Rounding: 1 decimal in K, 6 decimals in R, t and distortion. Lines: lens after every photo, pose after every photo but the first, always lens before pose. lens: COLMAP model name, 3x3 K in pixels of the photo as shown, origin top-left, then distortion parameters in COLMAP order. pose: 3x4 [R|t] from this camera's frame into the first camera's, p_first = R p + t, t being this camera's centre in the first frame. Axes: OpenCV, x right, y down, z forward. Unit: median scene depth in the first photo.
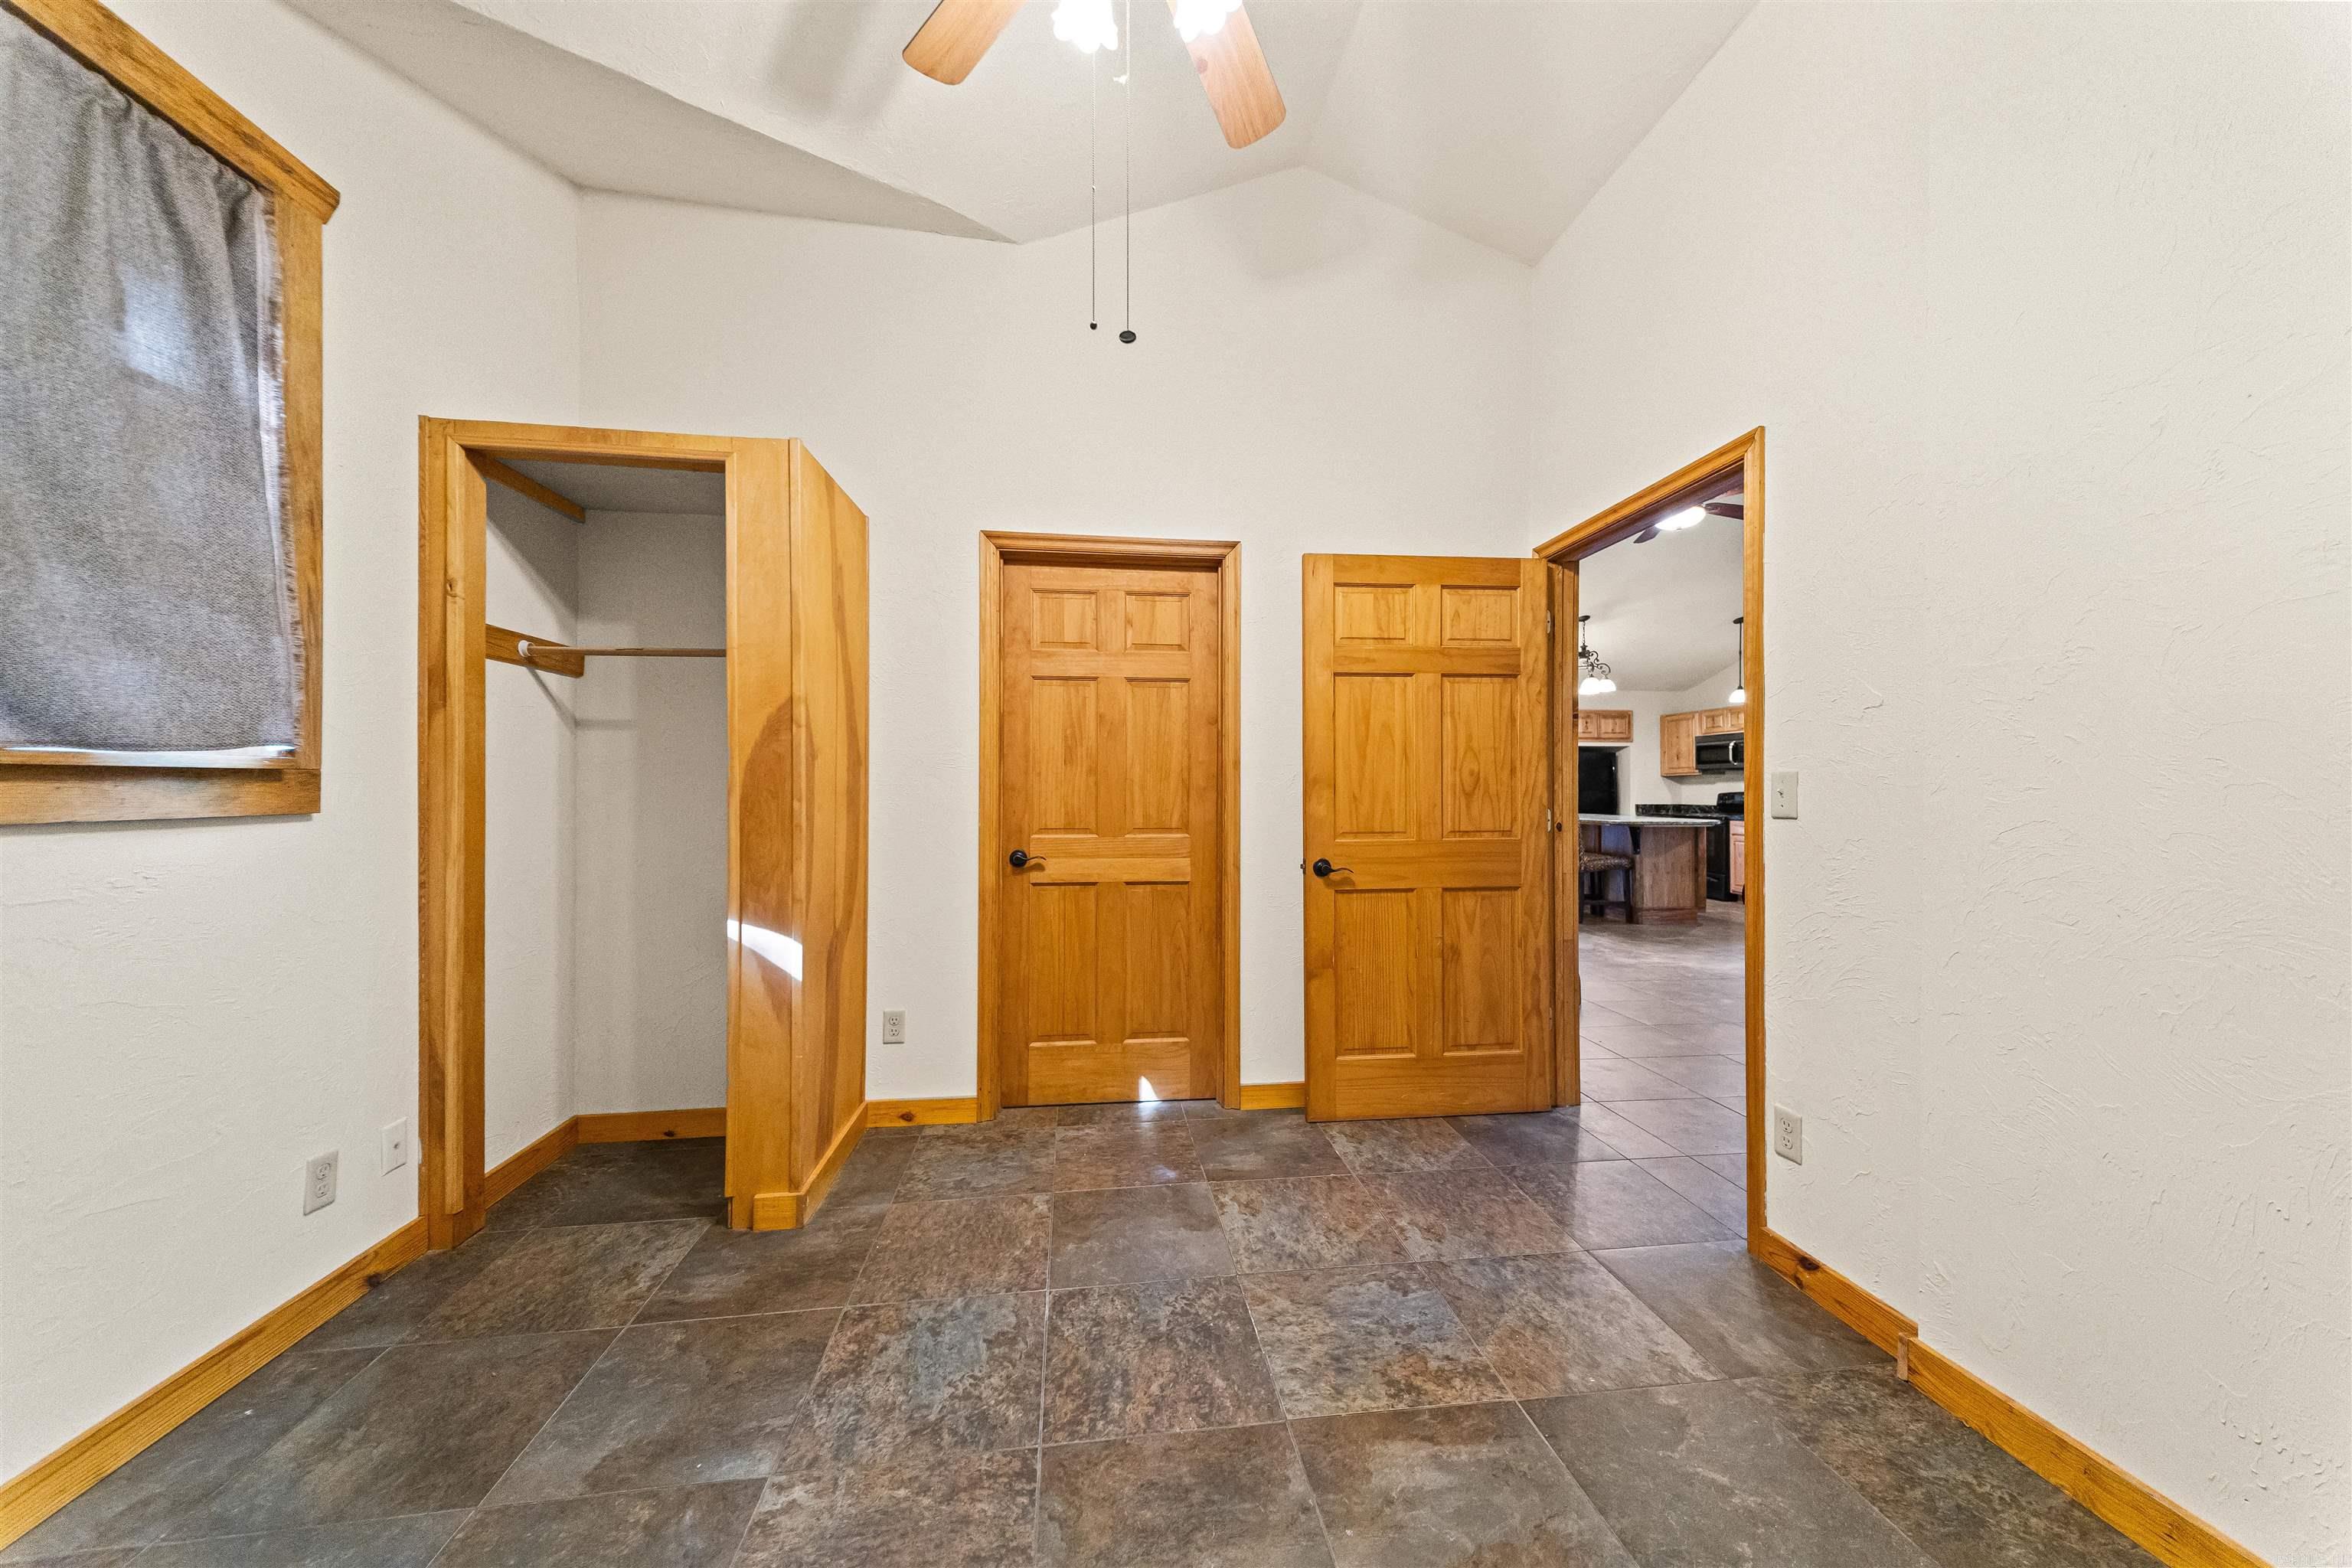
lens RADIAL K [[847.8, 0, 1141.8], [0, 847.8, 788.9], [0, 0, 1]] dist [0.020123, -0.001117]
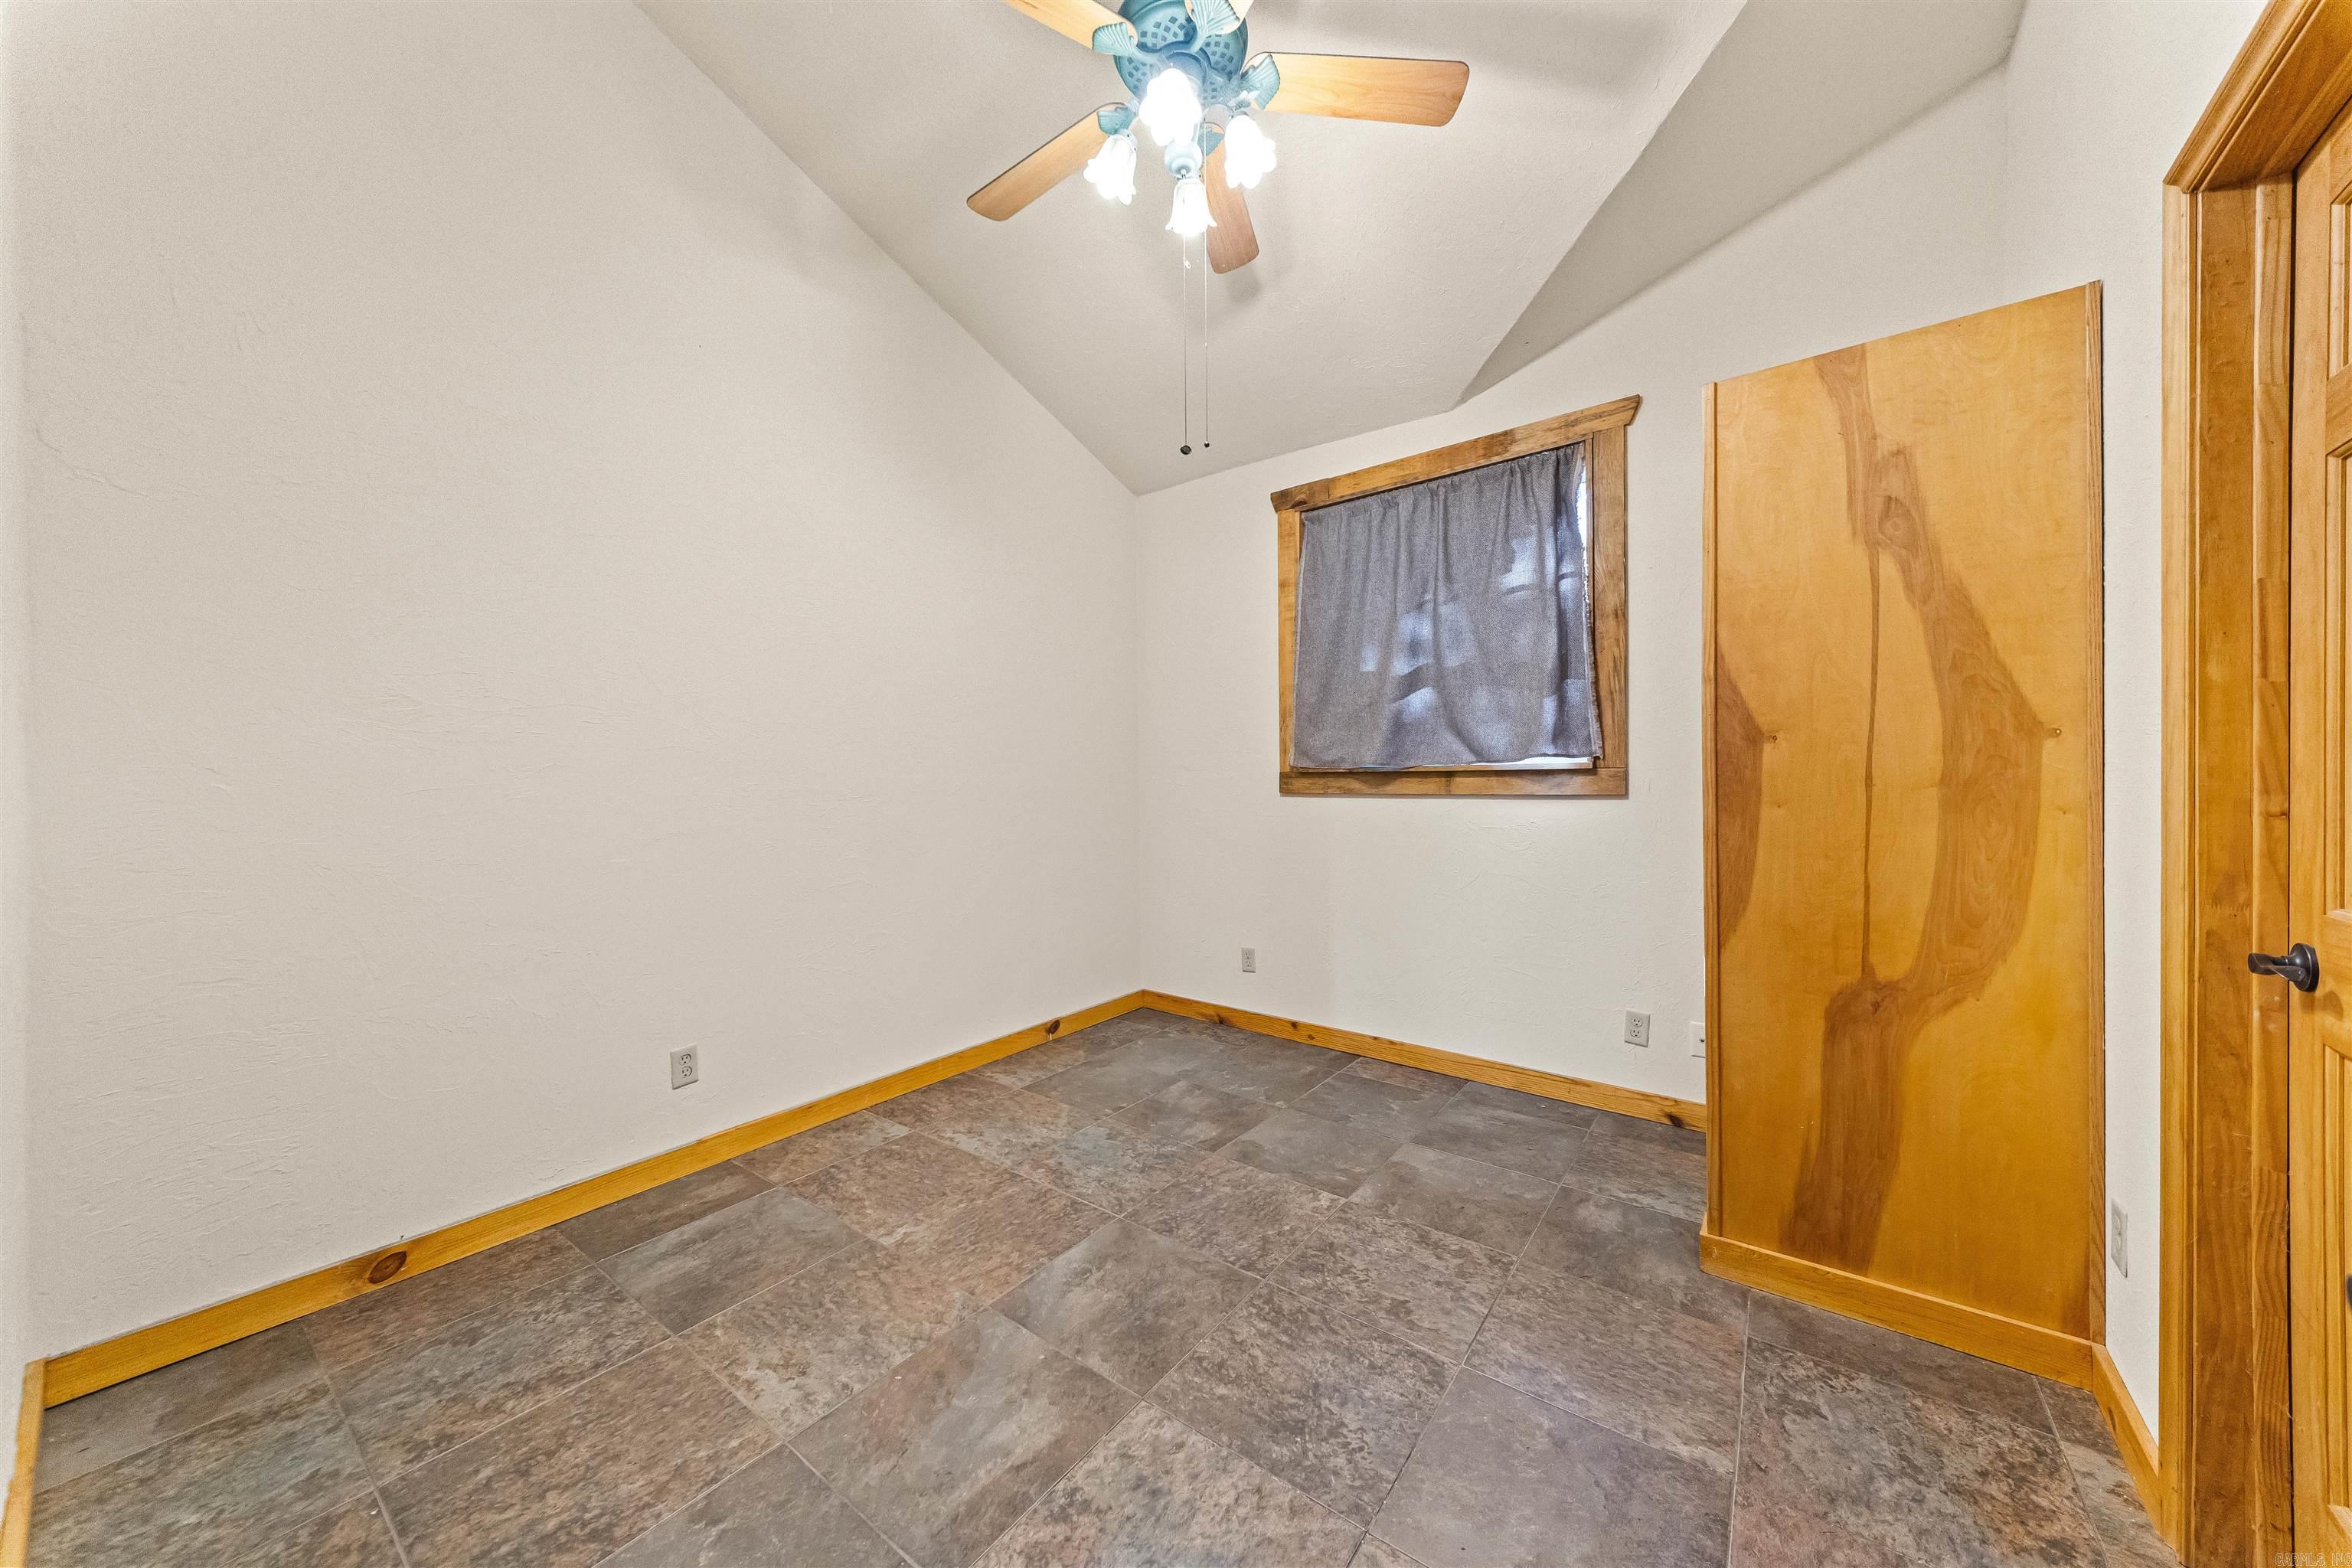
lens RADIAL K [[847.8, 0, 1211.7], [0, 847.8, 793.7], [0, 0, 1]] dist [0.020123, -0.001117]
pose [[-0.669563, 0.010884, -0.742675, 0.817804], [0.003212, 0.999926, 0.011758, 0.004741], [0.742748, 0.005487, -0.669549, 1.648137]]
